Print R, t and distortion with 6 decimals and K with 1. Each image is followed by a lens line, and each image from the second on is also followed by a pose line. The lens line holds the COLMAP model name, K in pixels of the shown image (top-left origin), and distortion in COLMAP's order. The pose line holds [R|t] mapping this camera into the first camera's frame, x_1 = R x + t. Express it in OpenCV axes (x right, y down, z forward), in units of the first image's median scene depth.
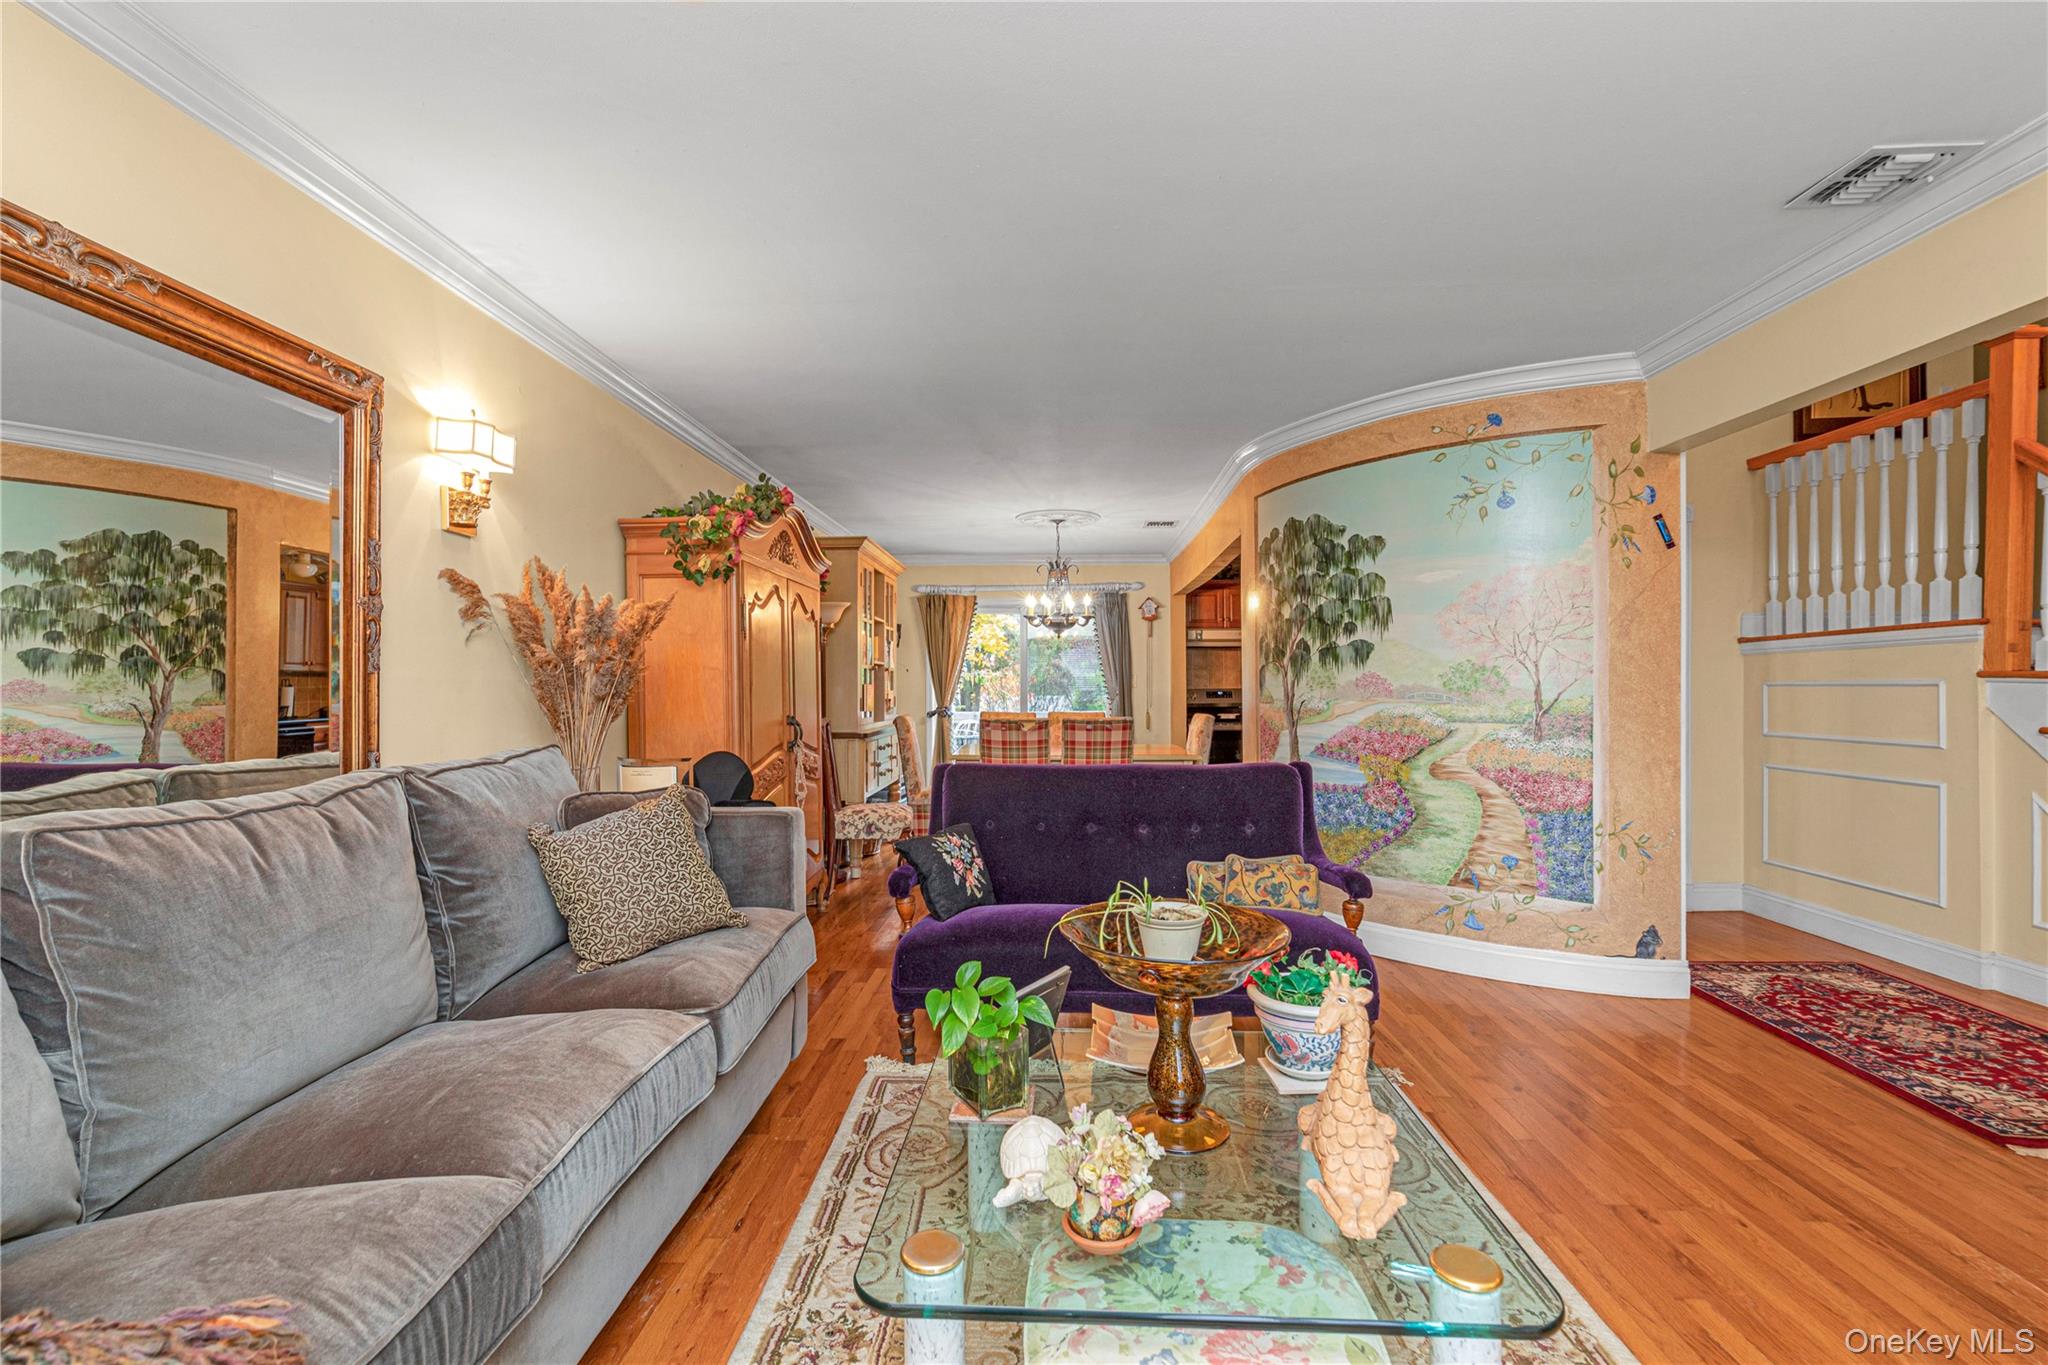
lens RADIAL K [[874.5, 0, 1023.9], [0, 874.5, 688.0], [0, 0, 1]] dist [-0.000501, -0.000011]
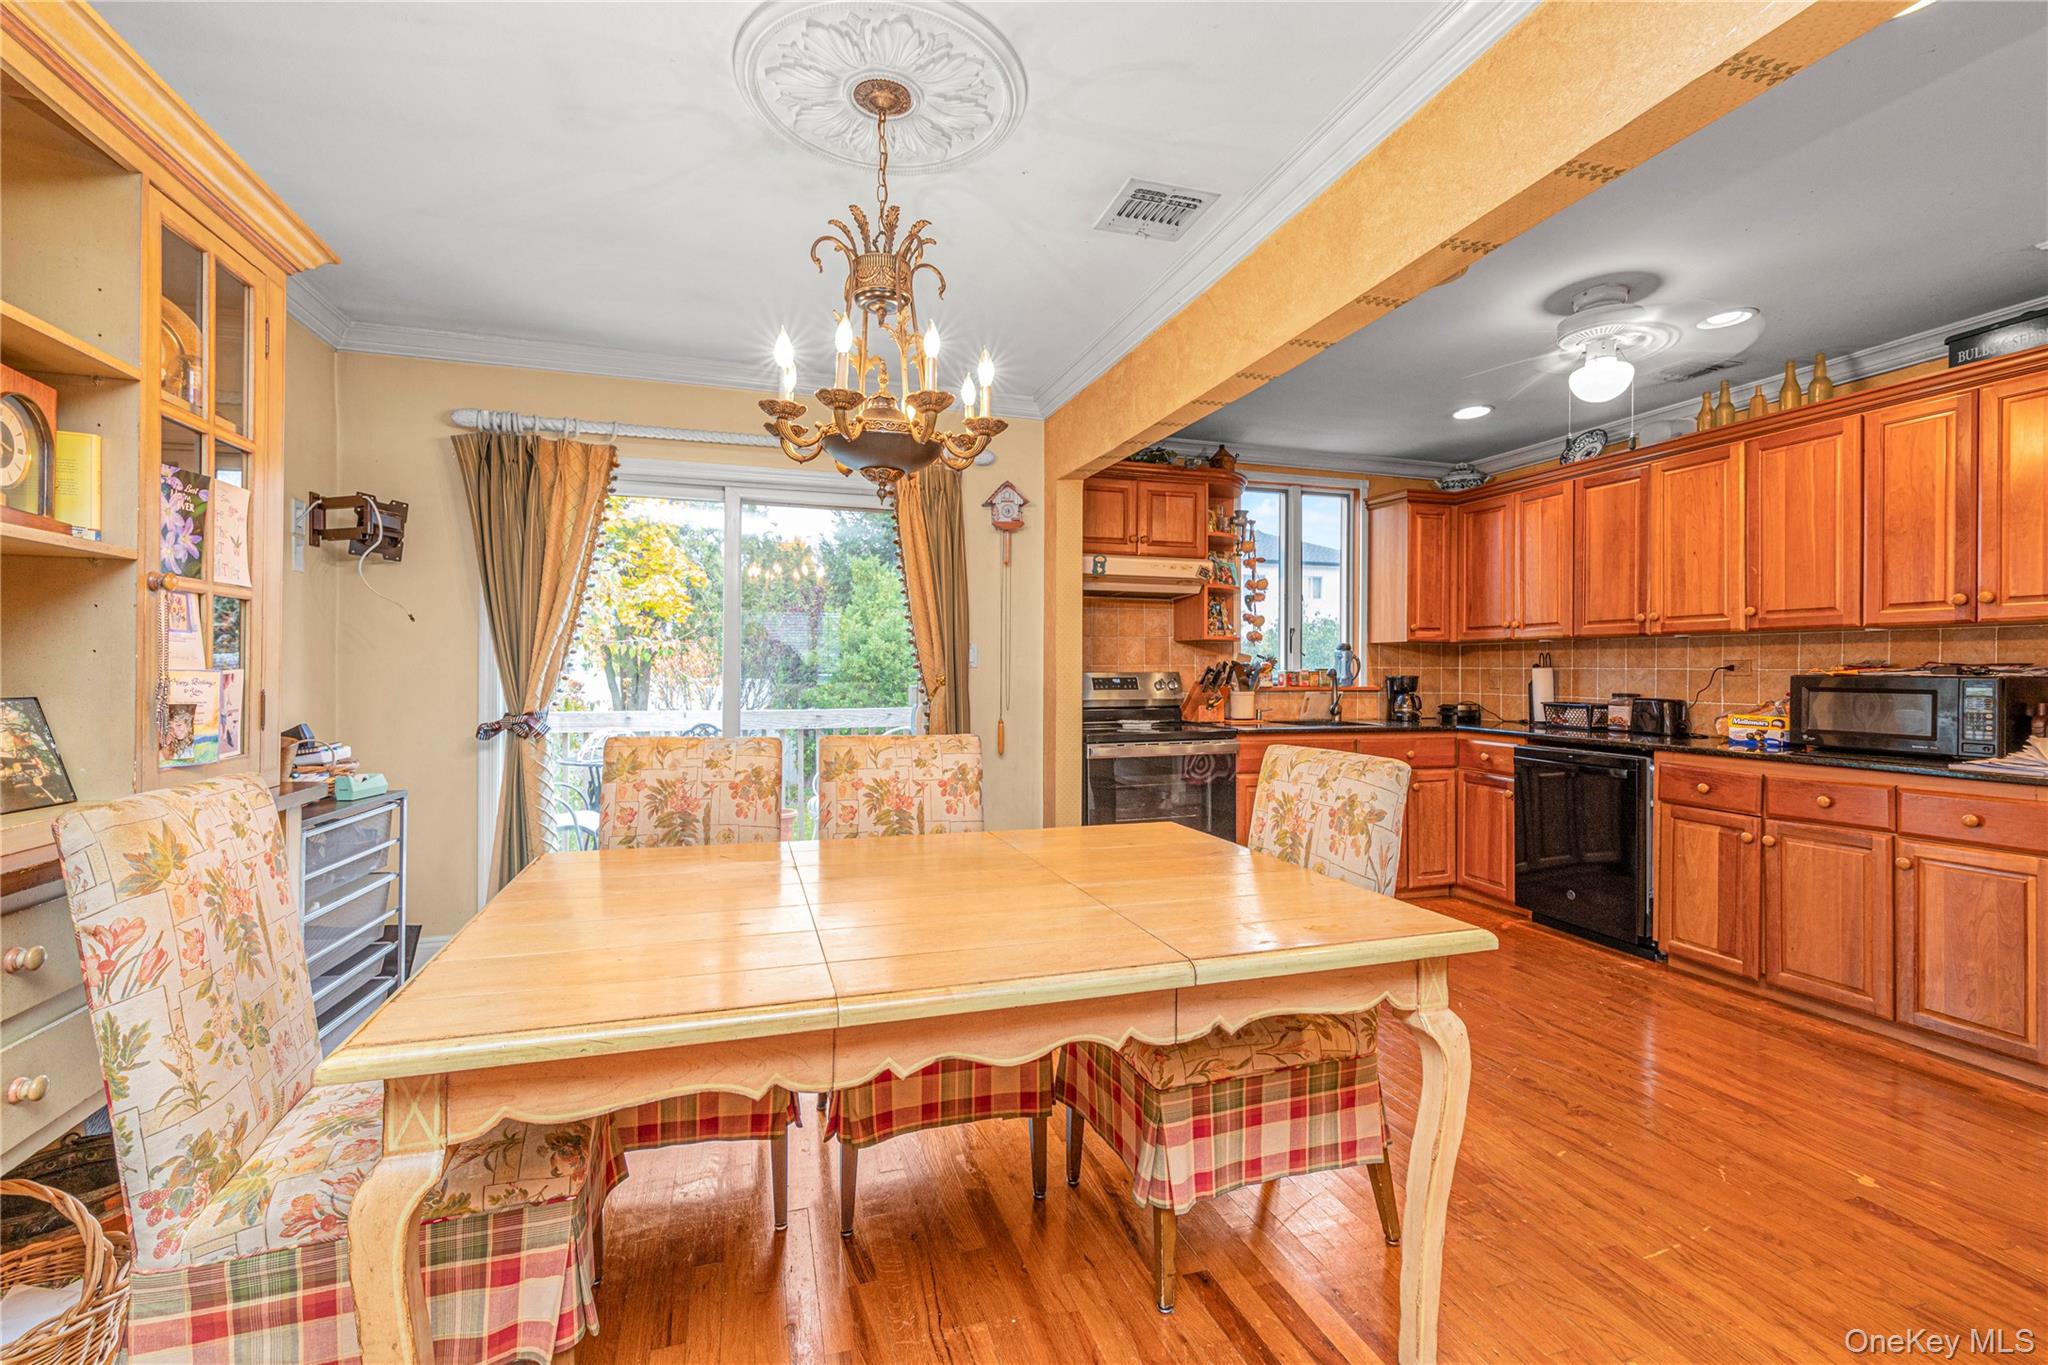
lens RADIAL K [[874.5, 0, 1021.8], [0, 874.5, 679.6], [0, 0, 1]] dist [-0.000501, -0.000011]
pose [[0.942008, 0.004649, 0.335559, -0.011210], [-0.005282, 0.999986, 0.000974, 0.004744], [-0.335550, -0.002690, 0.942019, 0.538601]]
